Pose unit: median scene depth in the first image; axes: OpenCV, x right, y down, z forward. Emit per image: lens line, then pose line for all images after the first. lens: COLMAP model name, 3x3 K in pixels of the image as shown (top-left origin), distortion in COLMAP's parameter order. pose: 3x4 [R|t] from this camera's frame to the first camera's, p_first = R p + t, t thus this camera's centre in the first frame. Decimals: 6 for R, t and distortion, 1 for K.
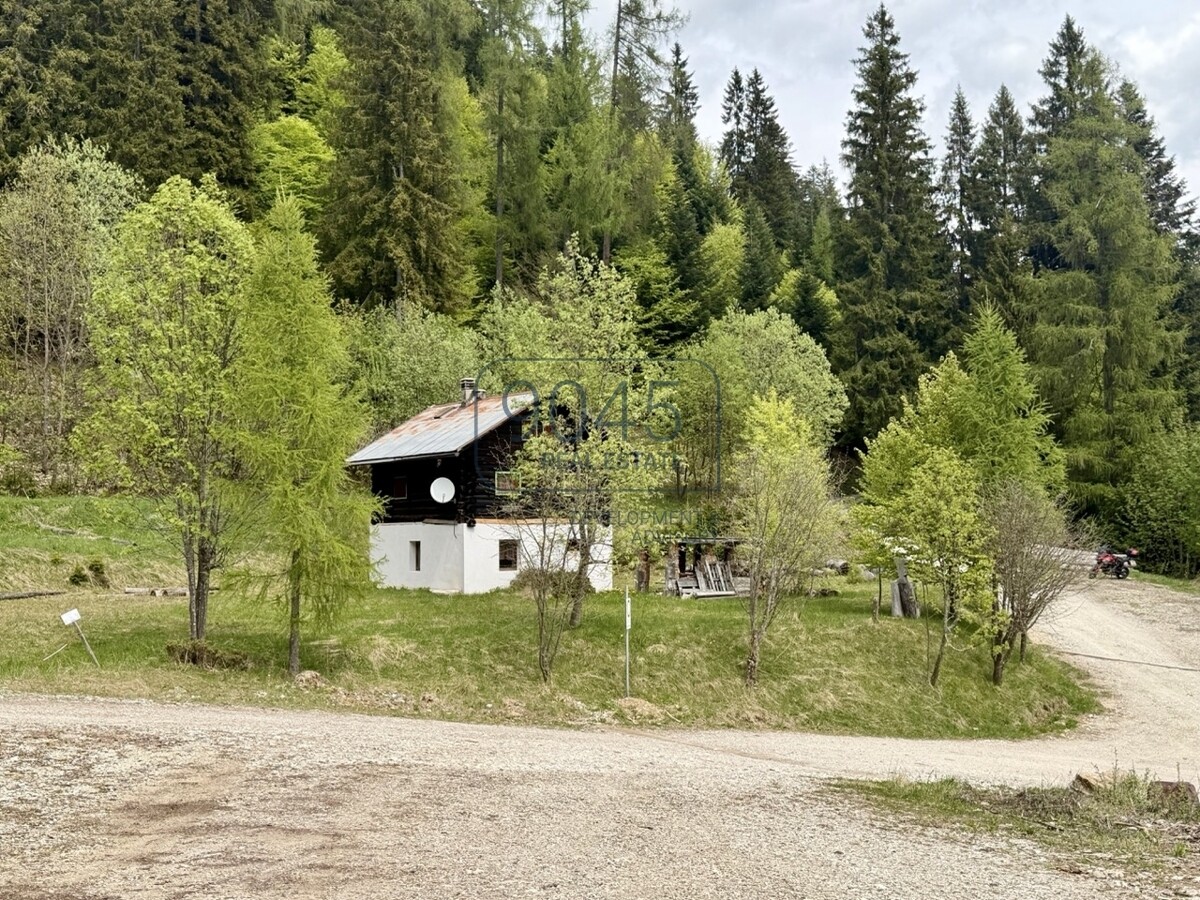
lens RADIAL K [[1396.9, 0, 571.8], [0, 1396.9, 452.0], [0, 0, 1]] dist [0.258619, -0.611464]
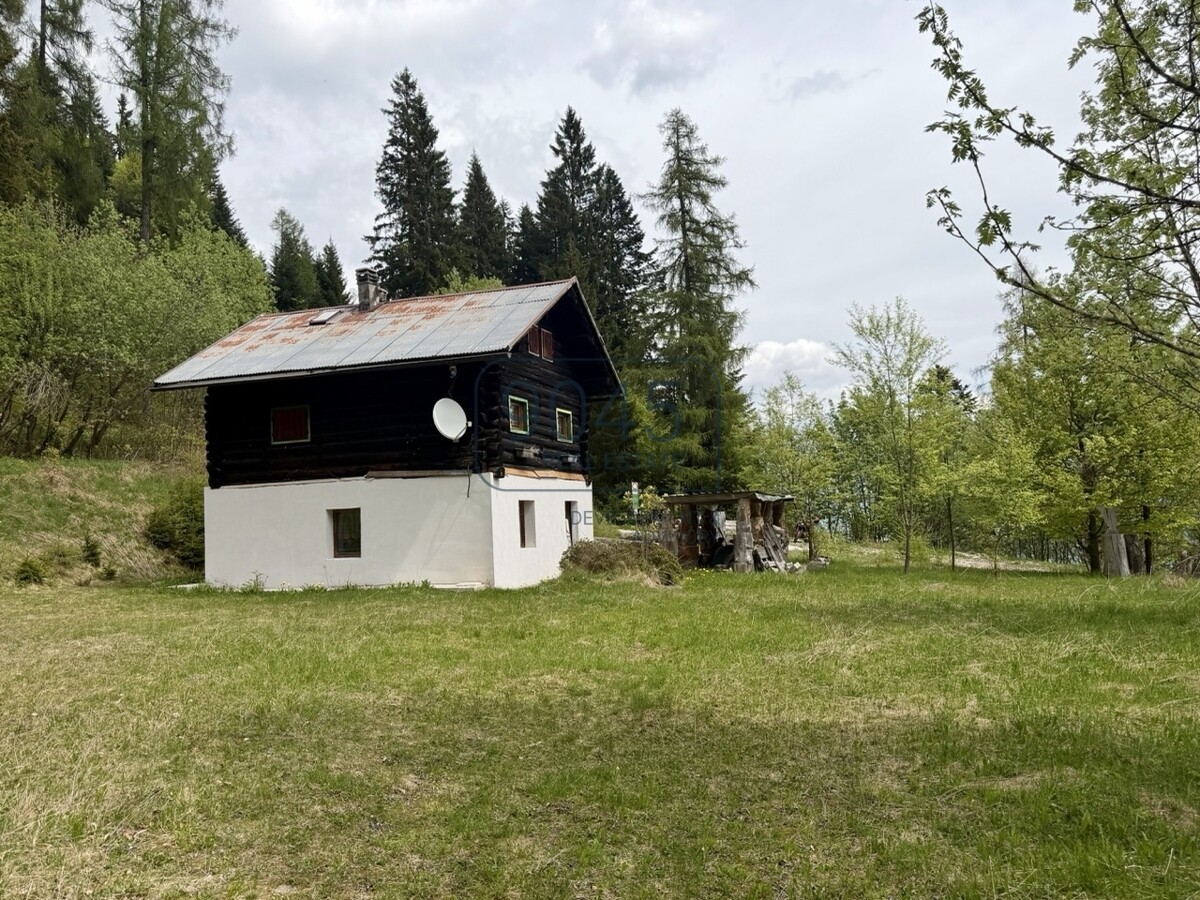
lens RADIAL K [[968.0, 0, 616.1], [0, 968.0, 450.4], [0, 0, 1]] dist [0.124784, -0.217639]
pose [[0.798081, 0.018809, 0.602257, -0.151684], [0.000610, 0.999487, -0.032024, 0.028776], [-0.602551, 0.025925, 0.797660, 0.331492]]
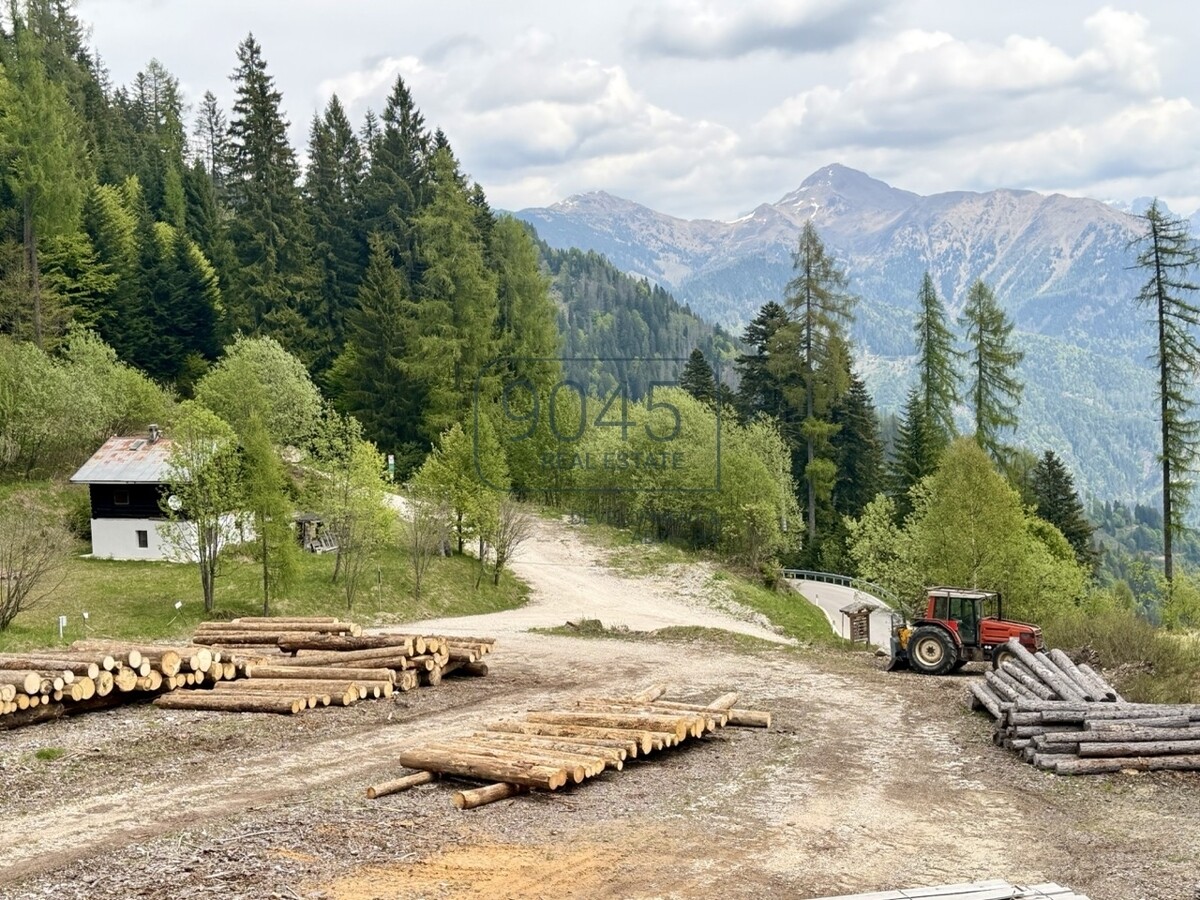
lens RADIAL K [[1620.0, 0, 600.0], [0, 1620.0, 450.0], [0, 0, 1]] dist [0.178024, 0.005599]
pose [[0.850207, -0.055818, 0.523481, -0.368521], [-0.002440, 0.993935, 0.109945, -0.136953], [-0.526443, -0.094754, 0.844914, -0.507865]]
